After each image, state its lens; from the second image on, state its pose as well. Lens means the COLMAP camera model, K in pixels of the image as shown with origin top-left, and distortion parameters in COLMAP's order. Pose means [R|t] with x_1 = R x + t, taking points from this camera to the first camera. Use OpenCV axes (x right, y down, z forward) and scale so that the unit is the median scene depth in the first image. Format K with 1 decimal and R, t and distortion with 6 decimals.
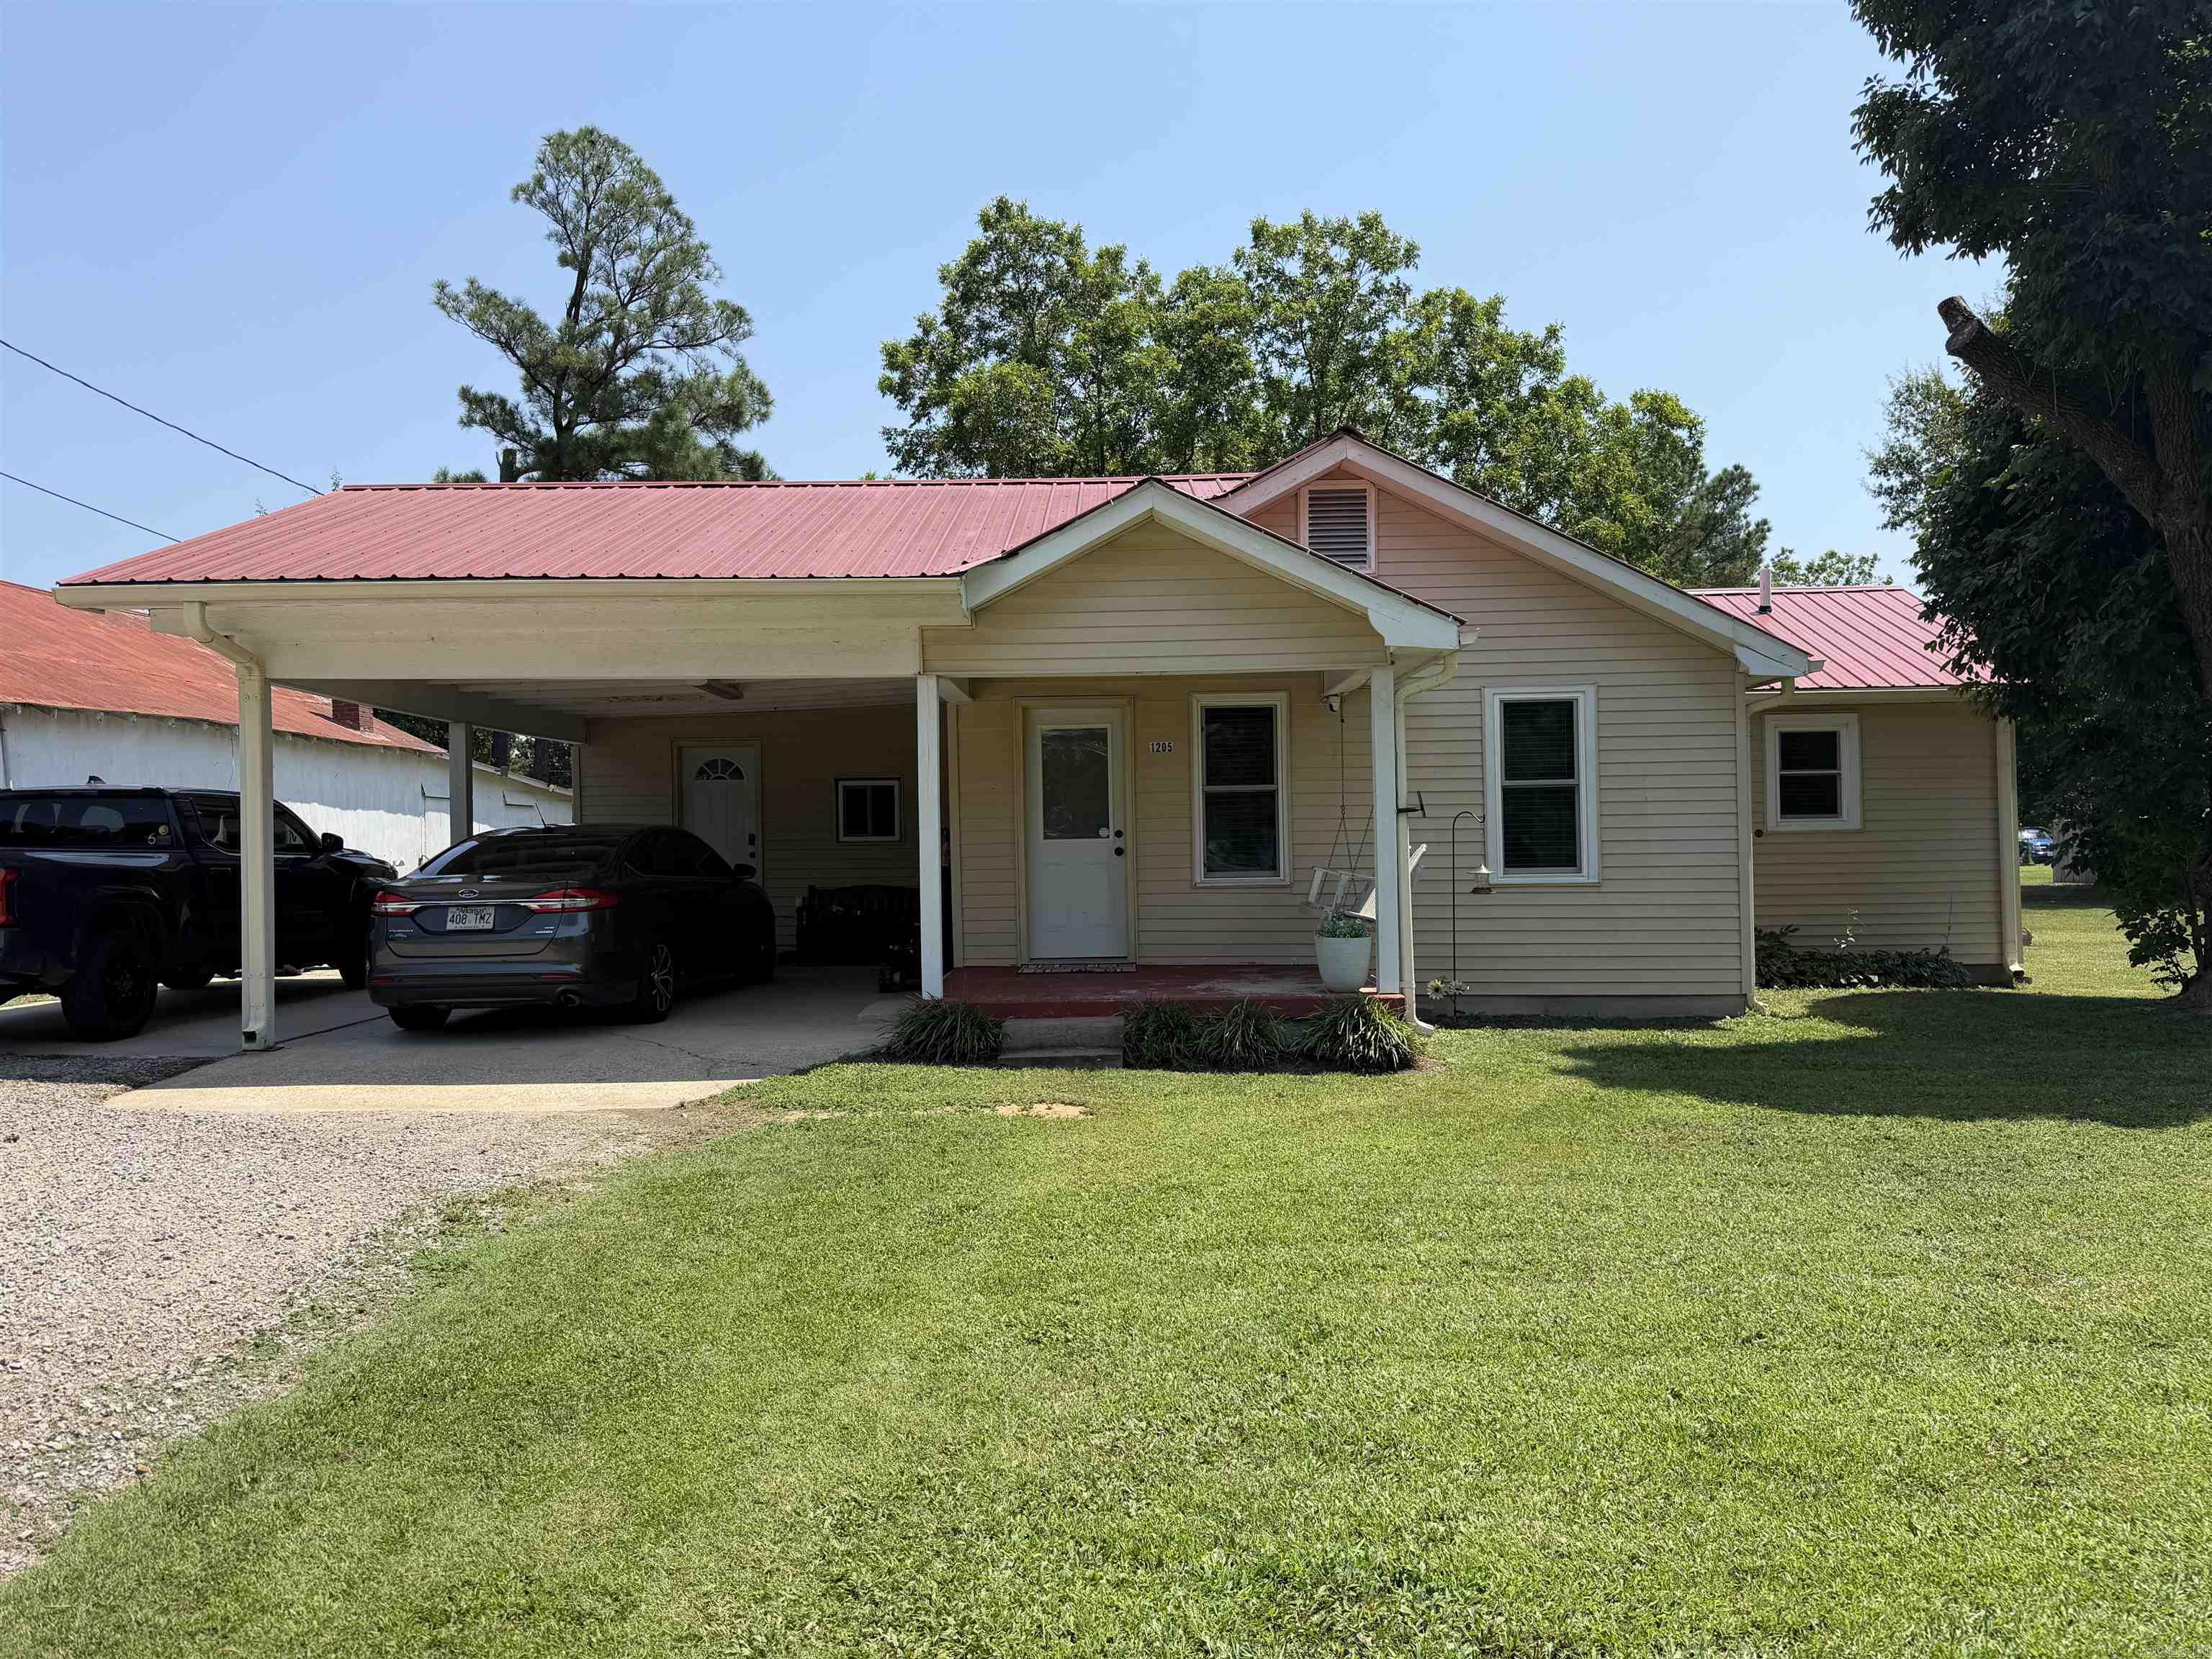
lens RADIAL K [[1561.7, 0, 1112.9], [0, 1561.7, 837.5], [0, 0, 1]] dist [-0.006138, -0.004291]
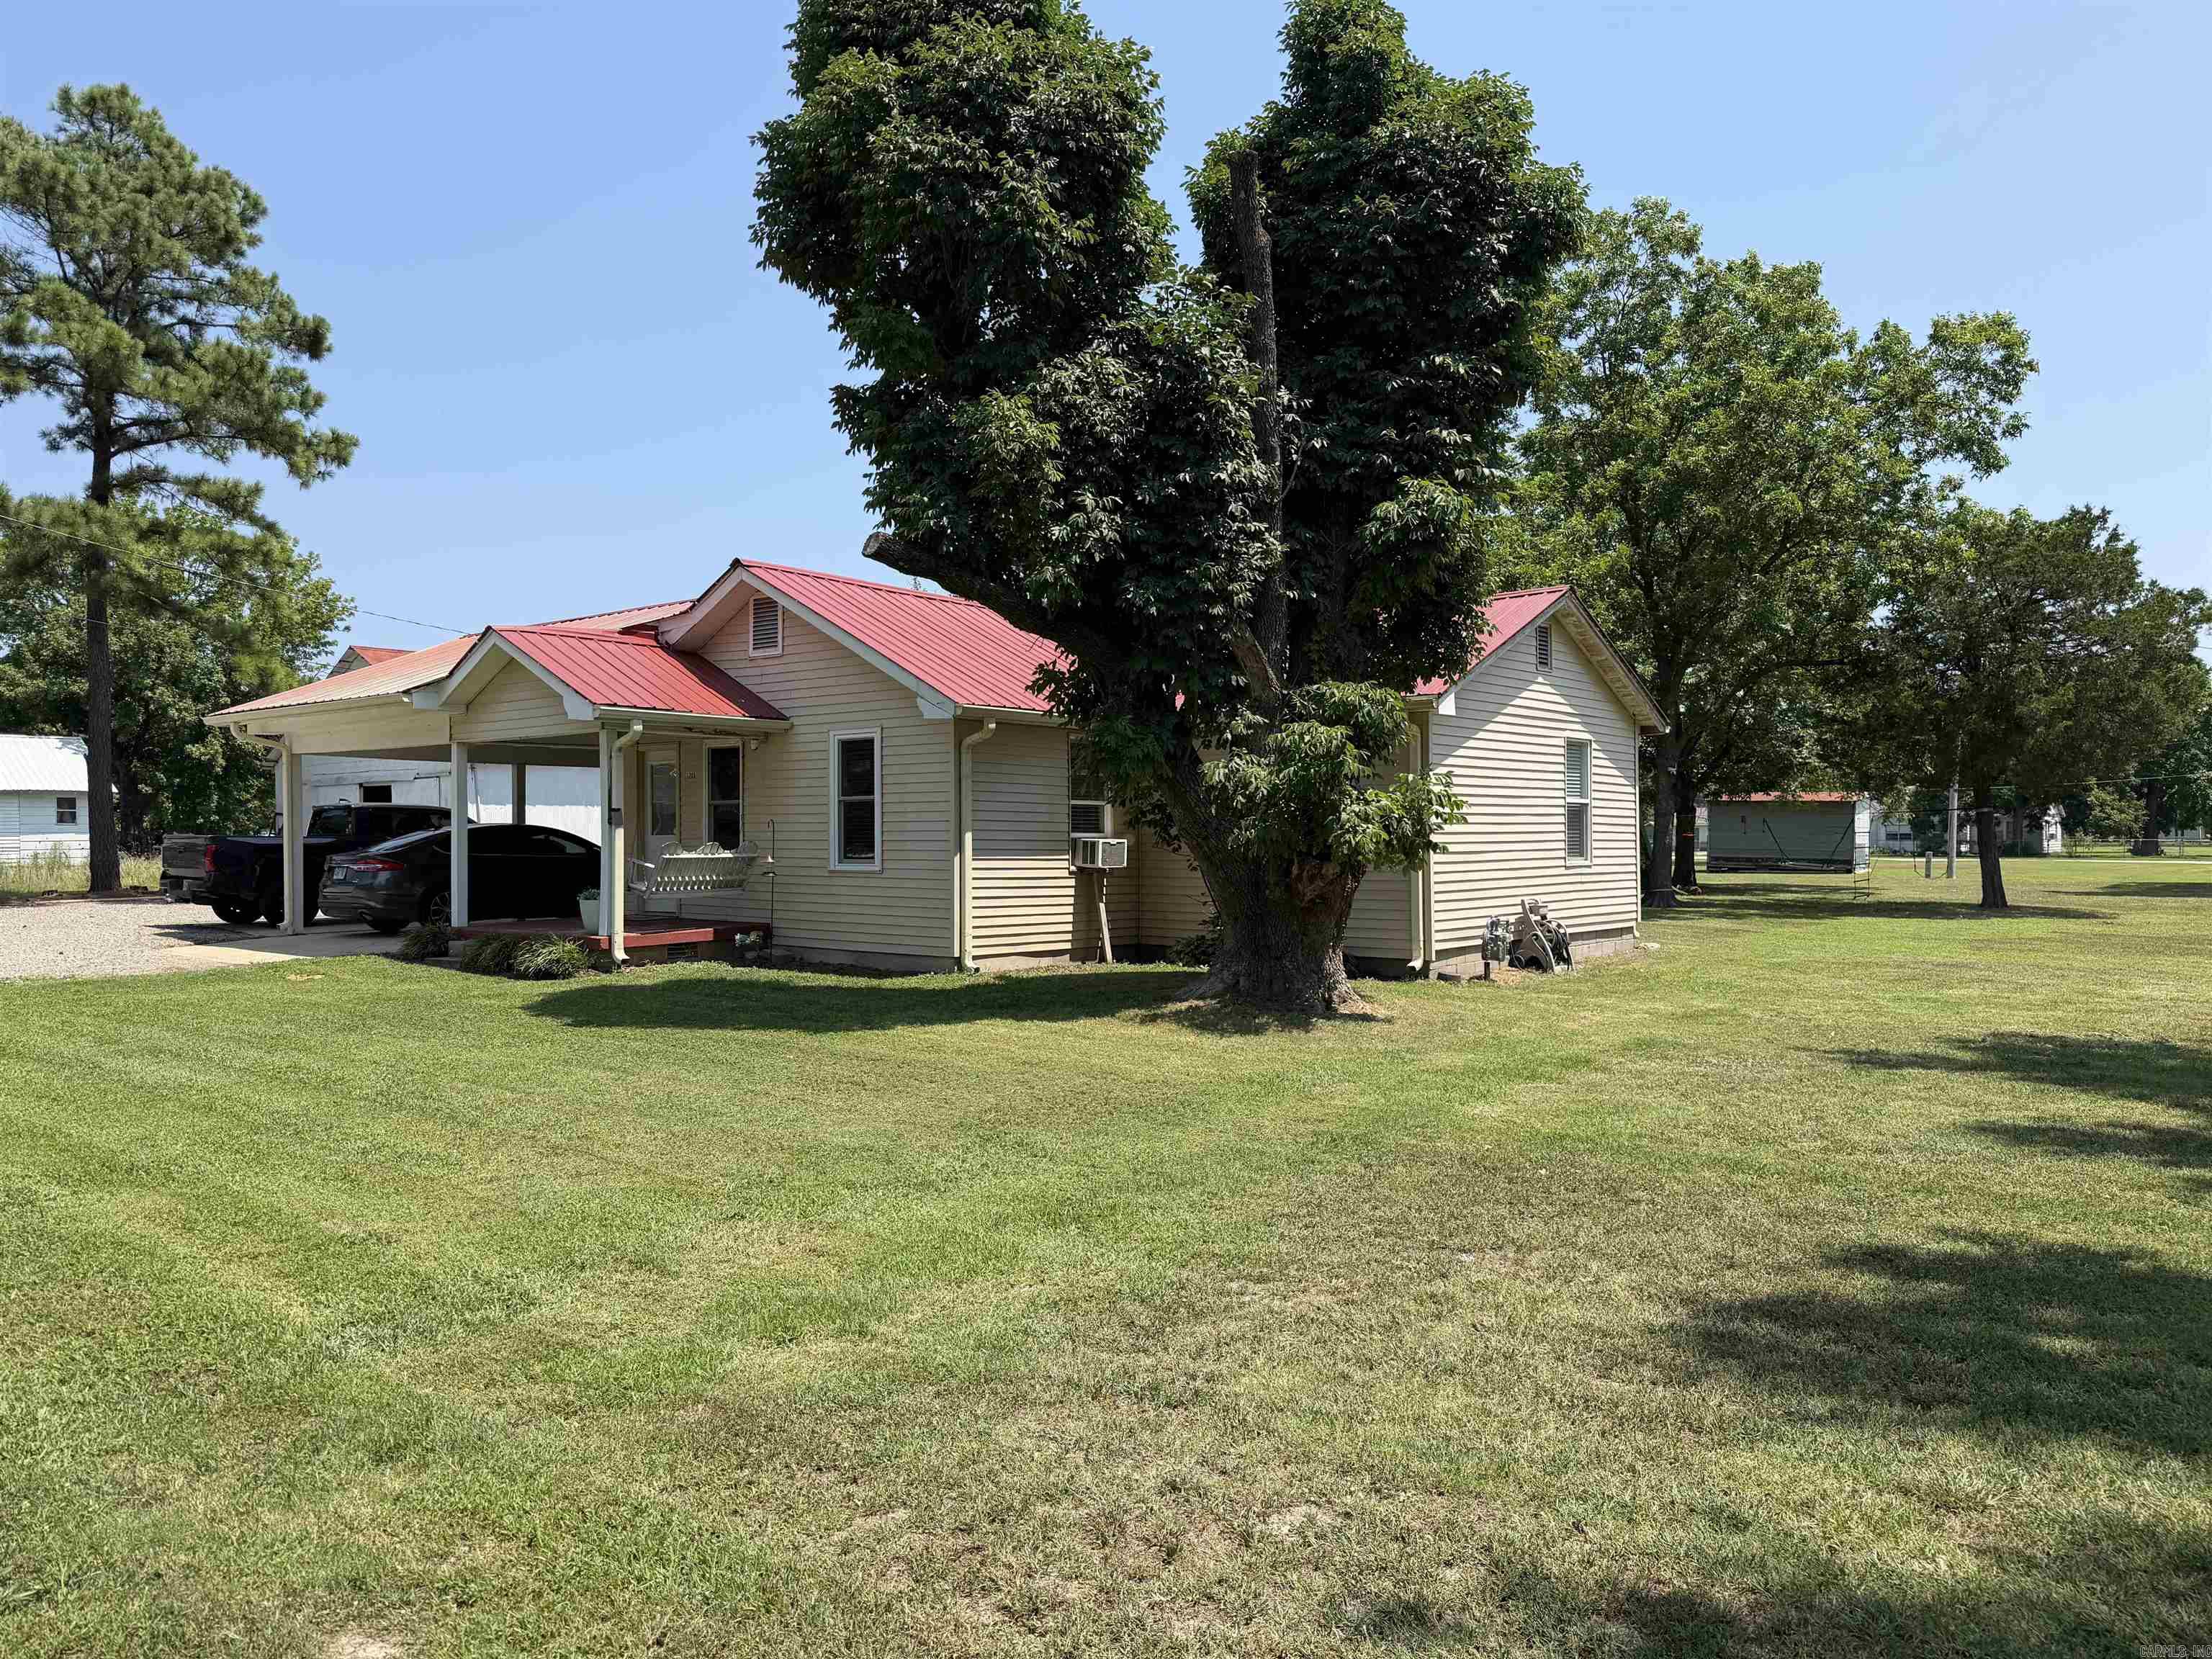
lens RADIAL K [[1561.7, 0, 1112.9], [0, 1561.7, 837.5], [0, 0, 1]] dist [-0.006138, -0.004291]
pose [[0.791975, 0.009079, -0.610486, 1.297008], [-0.006222, 0.999958, 0.006799, -0.009484], [0.610522, -0.001586, 0.791998, 0.043327]]
